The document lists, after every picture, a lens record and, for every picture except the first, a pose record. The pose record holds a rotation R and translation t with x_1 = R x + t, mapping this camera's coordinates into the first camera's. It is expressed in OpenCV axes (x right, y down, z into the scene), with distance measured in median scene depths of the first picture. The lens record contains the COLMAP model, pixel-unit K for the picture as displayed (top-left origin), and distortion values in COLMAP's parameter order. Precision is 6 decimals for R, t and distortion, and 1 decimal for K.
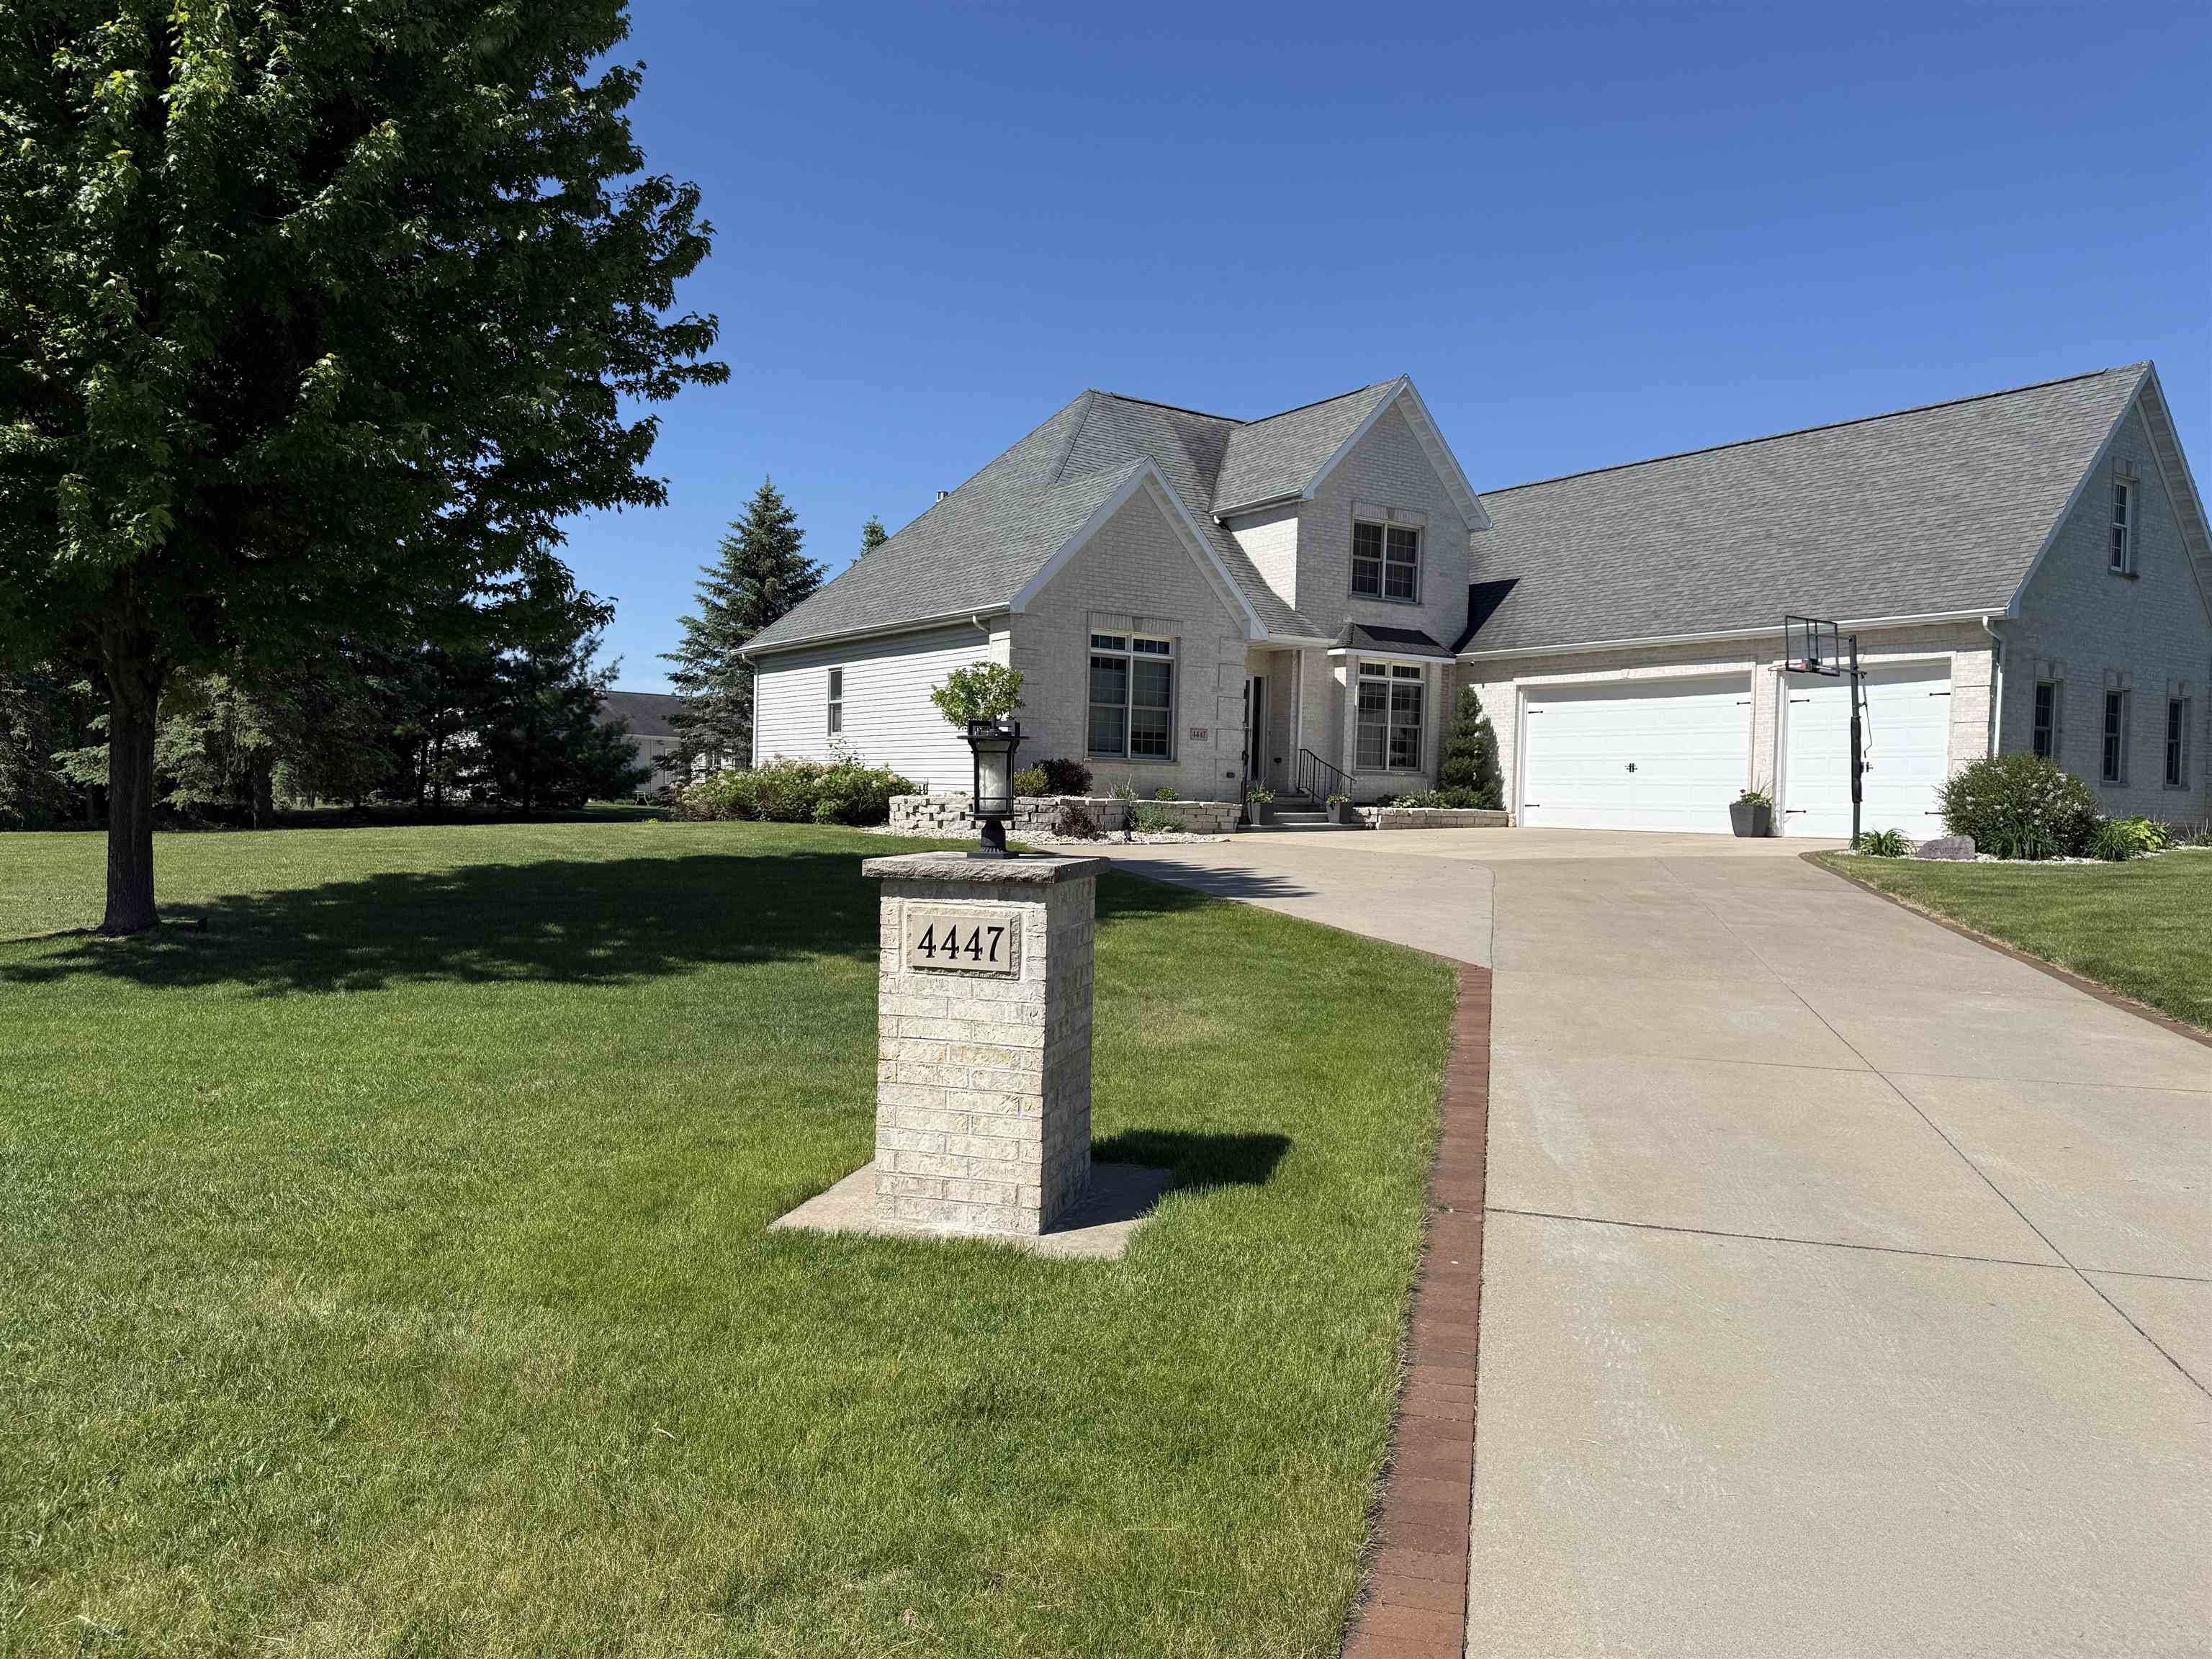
lens RADIAL K [[1513.0, 0, 1094.9], [0, 1513.0, 855.5], [0, 0, 1]] dist [0.154867, -0.261035]
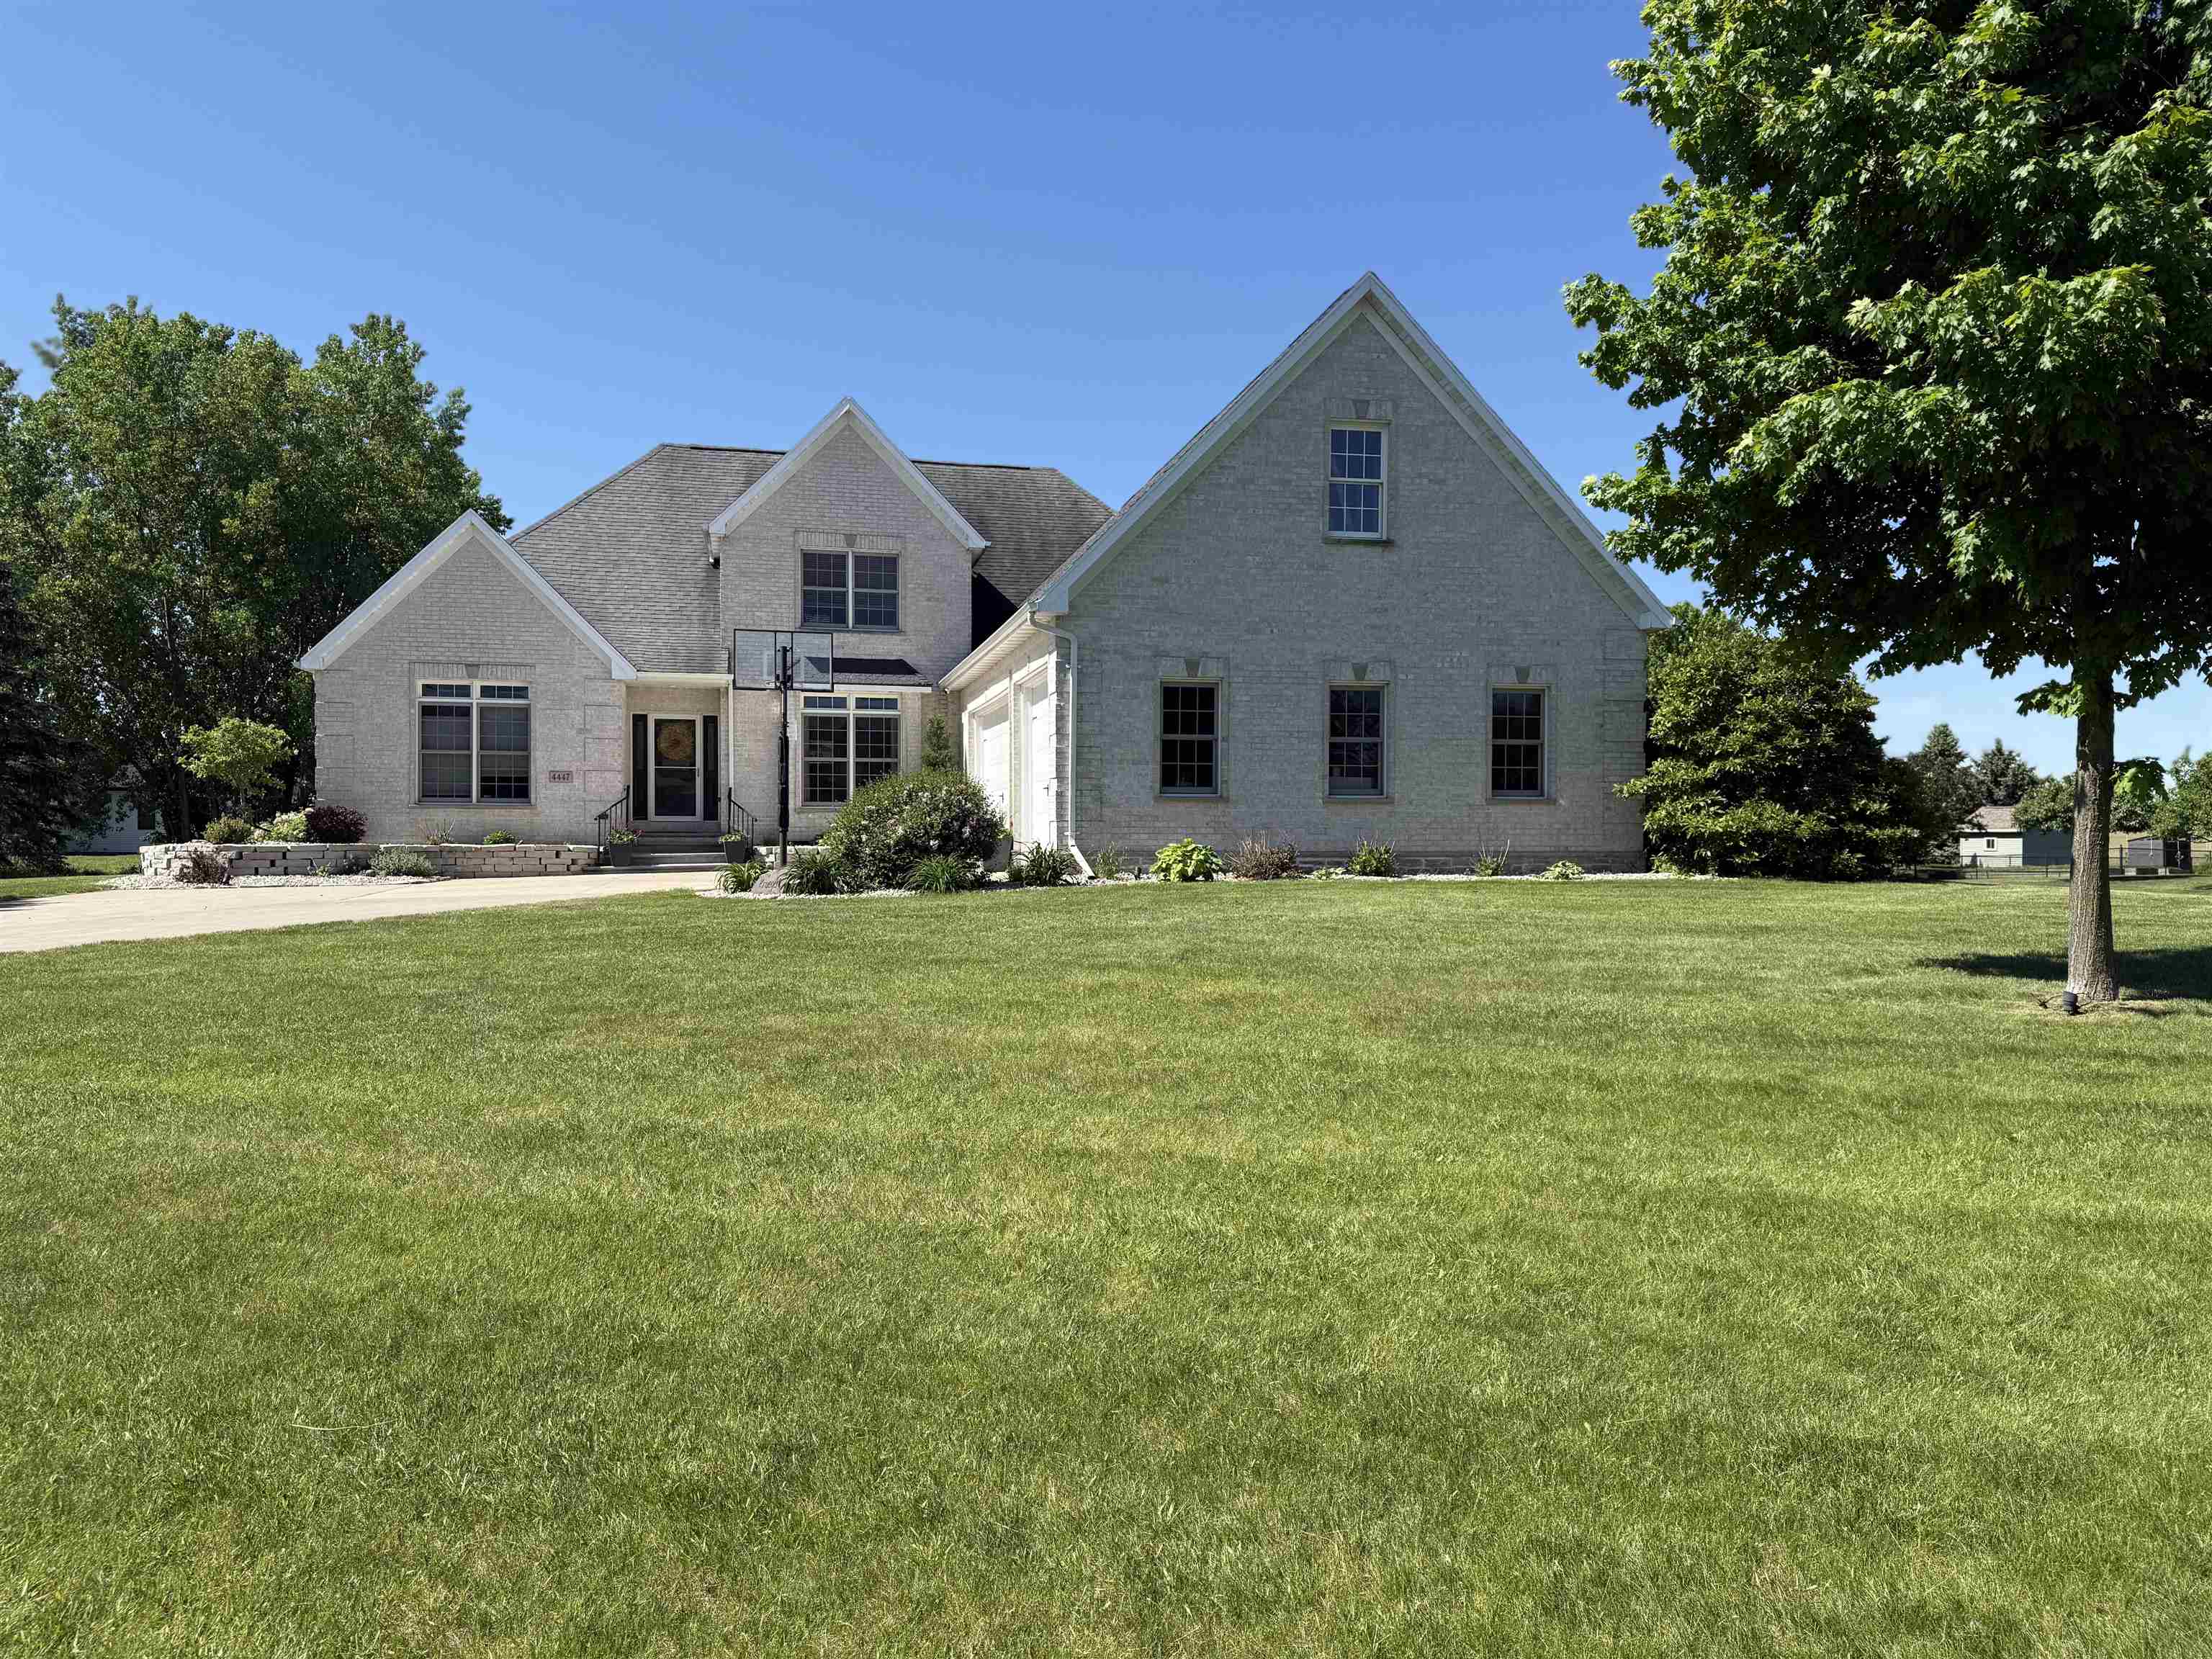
lens RADIAL K [[1513.0, 0, 1094.9], [0, 1513.0, 855.5], [0, 0, 1]] dist [0.154867, -0.261035]
pose [[0.935071, -0.020334, -0.353877, 0.685200], [0.010047, 0.999473, -0.030882, 0.006023], [0.354318, 0.025322, 0.934782, 0.163664]]
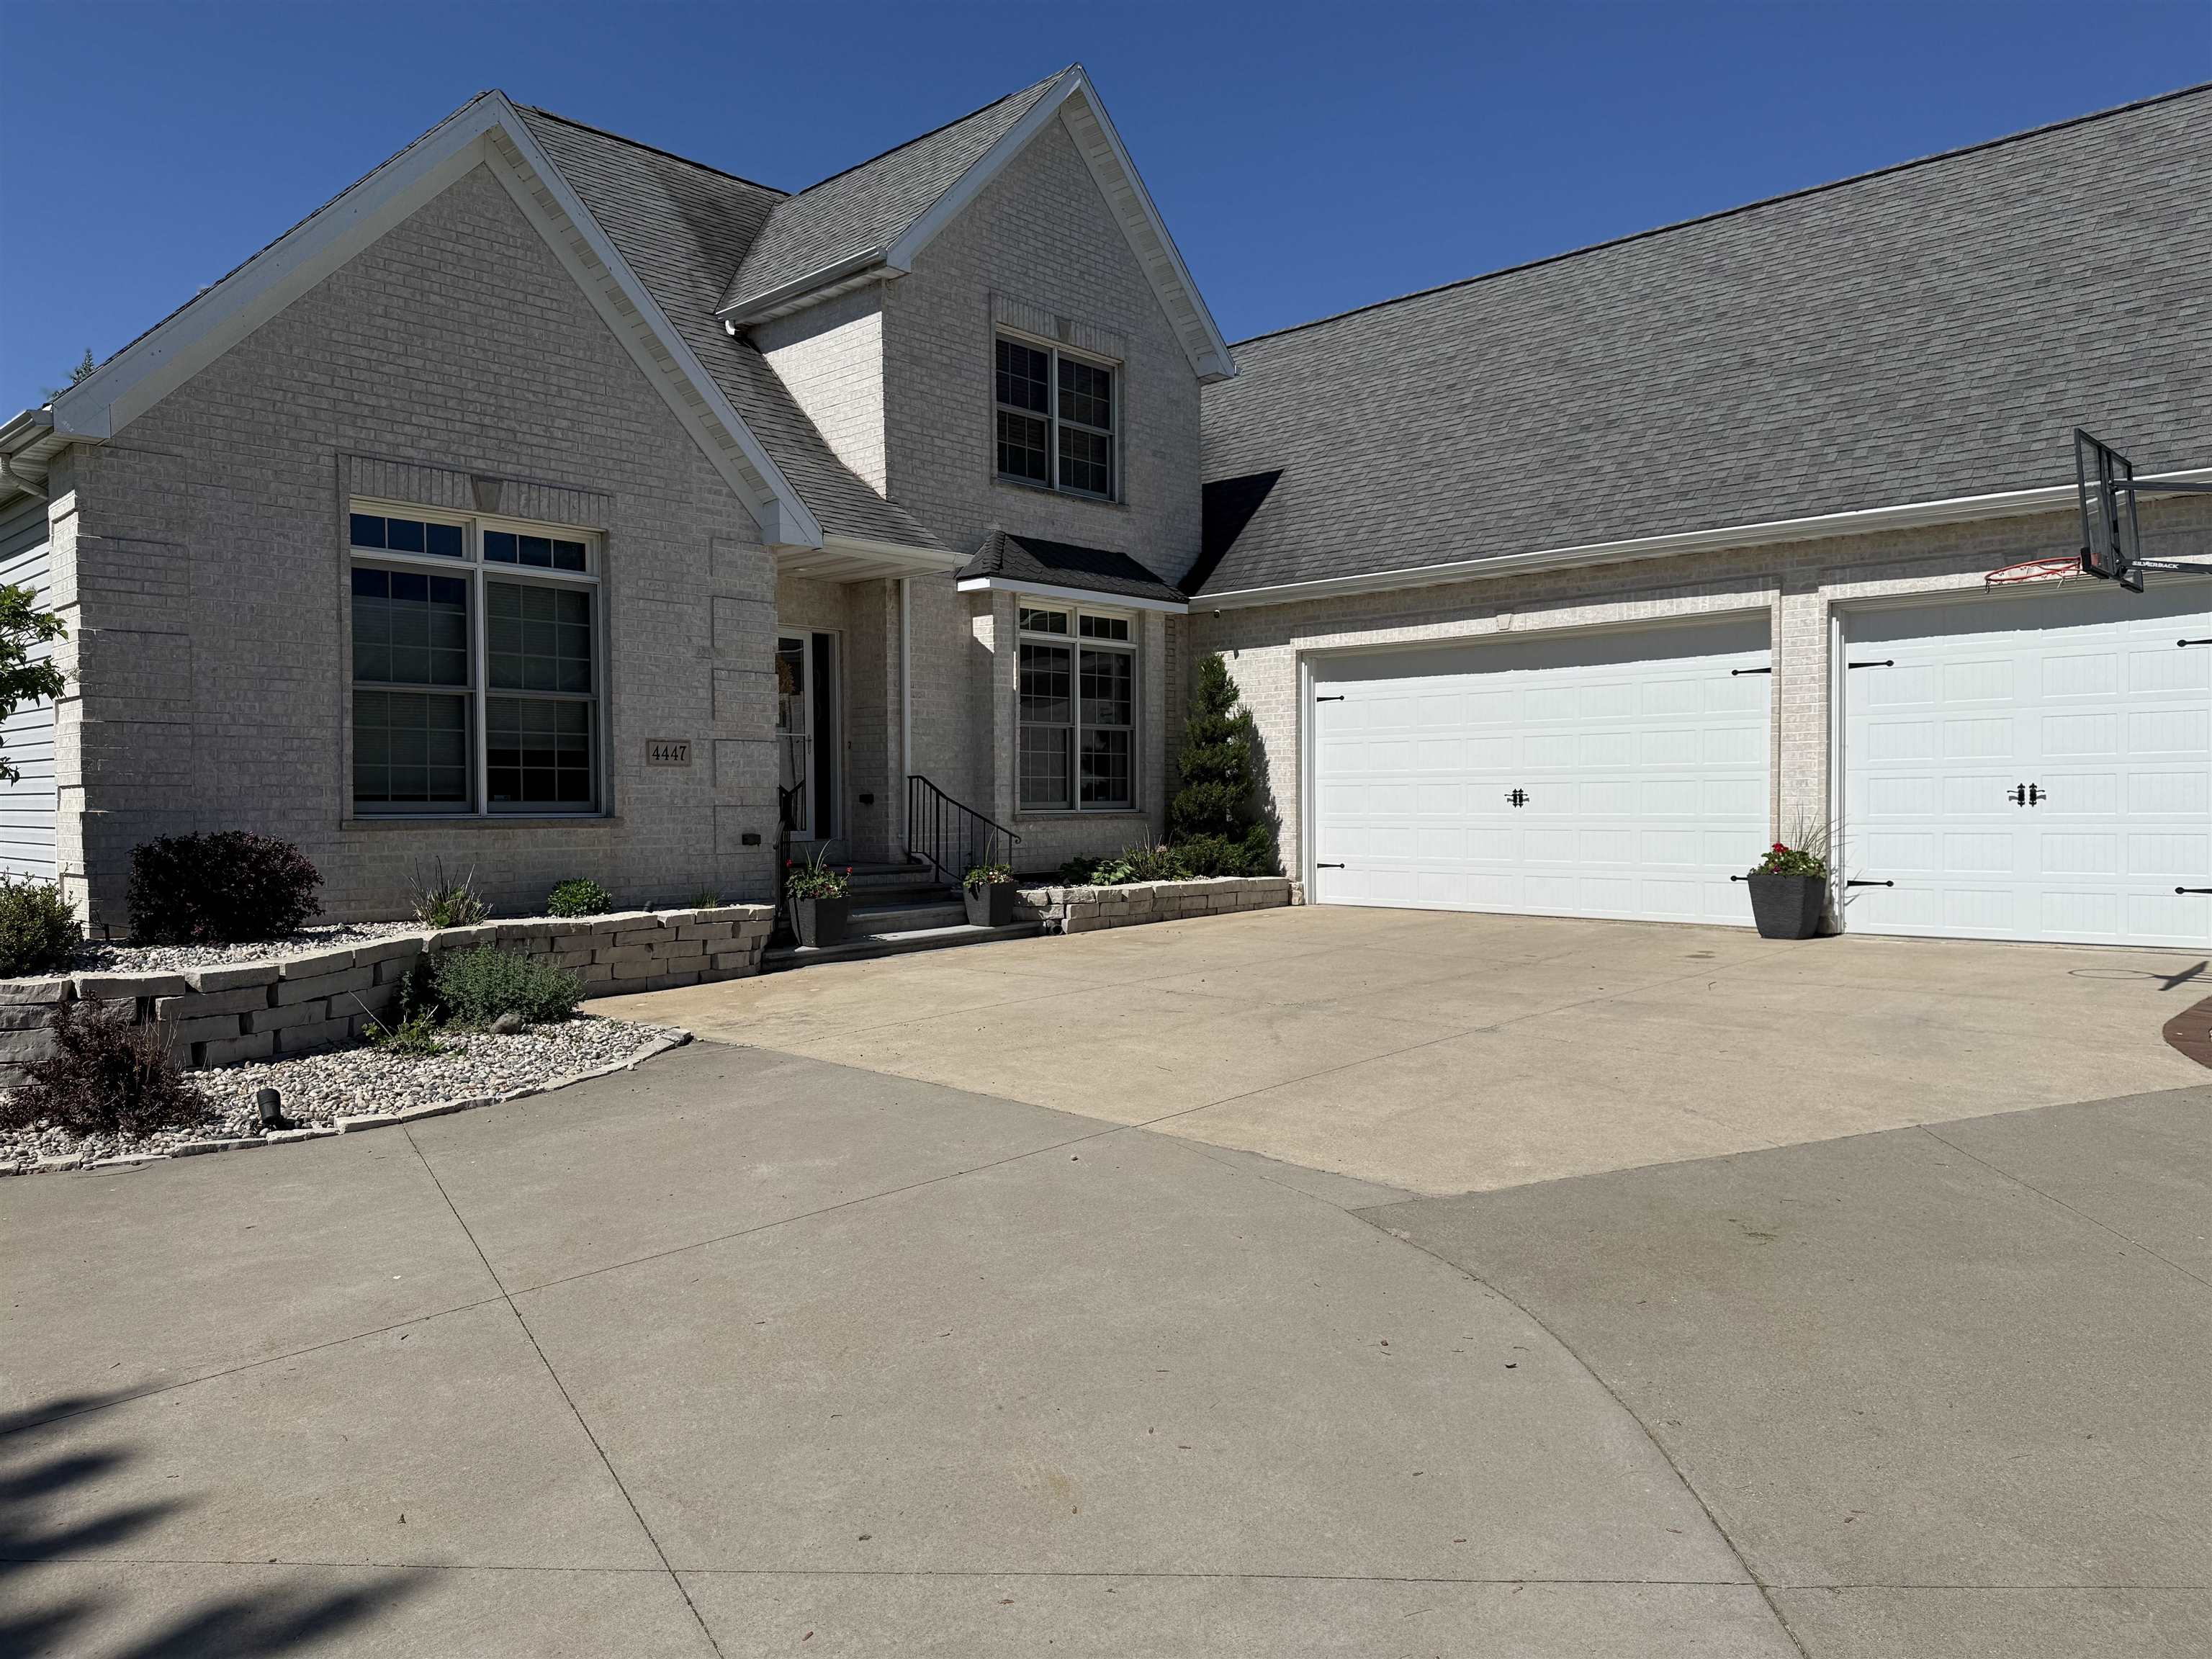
lens RADIAL K [[1513.0, 0, 1094.9], [0, 1513.0, 855.5], [0, 0, 1]] dist [0.154867, -0.261035]
pose [[0.977317, -0.037030, 0.208517, 0.087345], [0.036905, 0.999309, 0.004493, -0.042749], [-0.208539, 0.003304, 0.978008, 0.483394]]
